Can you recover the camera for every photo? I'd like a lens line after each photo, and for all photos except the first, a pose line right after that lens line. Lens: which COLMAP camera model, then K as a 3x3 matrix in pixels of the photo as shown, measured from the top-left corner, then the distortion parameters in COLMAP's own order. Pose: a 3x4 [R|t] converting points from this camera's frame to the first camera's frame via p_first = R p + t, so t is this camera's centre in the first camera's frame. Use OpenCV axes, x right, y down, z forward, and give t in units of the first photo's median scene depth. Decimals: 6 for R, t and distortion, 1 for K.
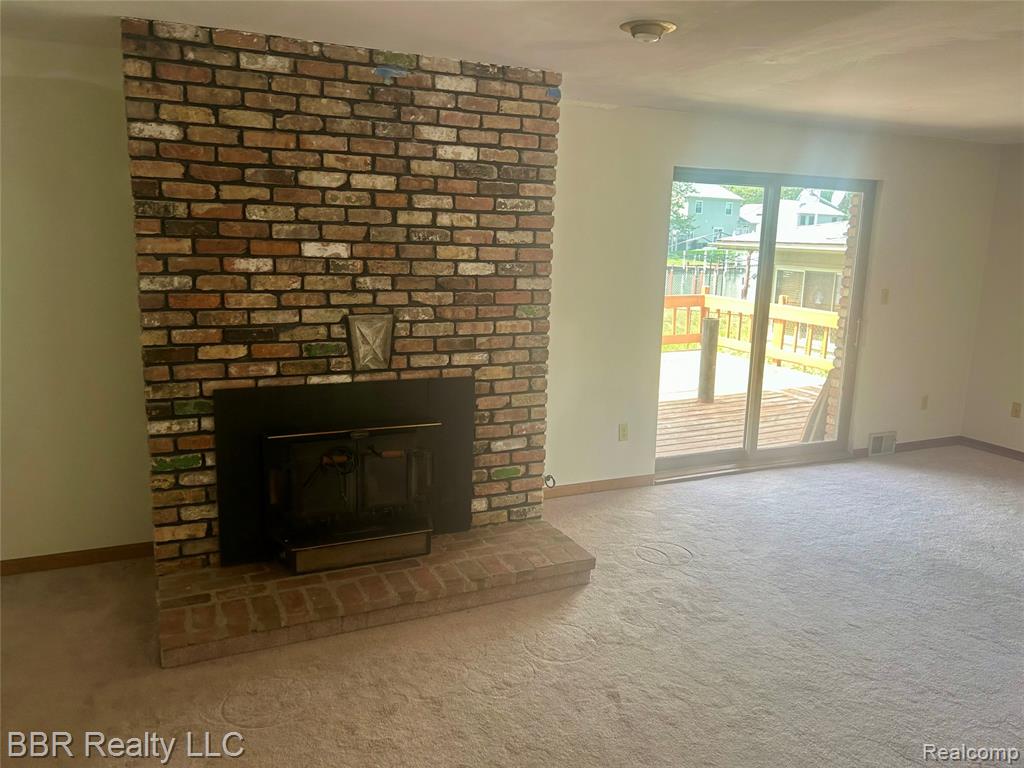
lens RADIAL K [[771.4, 0, 509.0], [0, 771.4, 383.3], [0, 0, 1]] dist [0.042329, -0.038326]
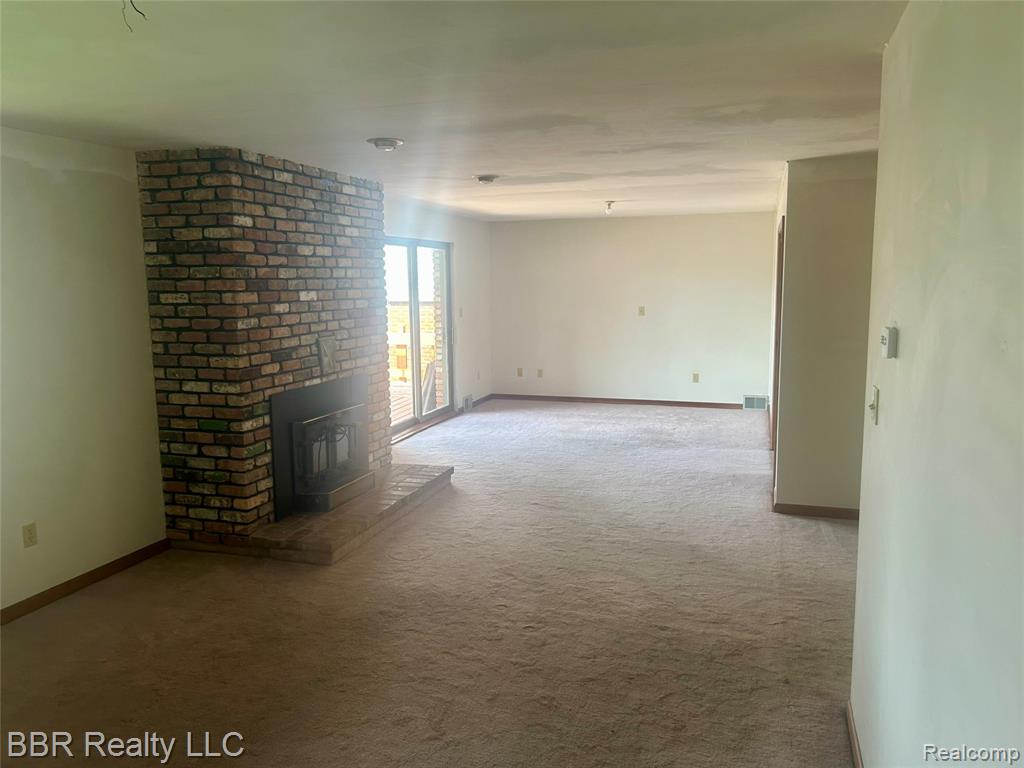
lens RADIAL K [[771.4, 0, 516.5], [0, 771.4, 384.1], [0, 0, 1]] dist [0.042329, -0.038326]
pose [[0.675717, -0.134579, 0.724773, -1.100638], [0.169386, 0.985232, 0.025021, 0.029359], [-0.717437, 0.105859, 0.688534, -0.322699]]
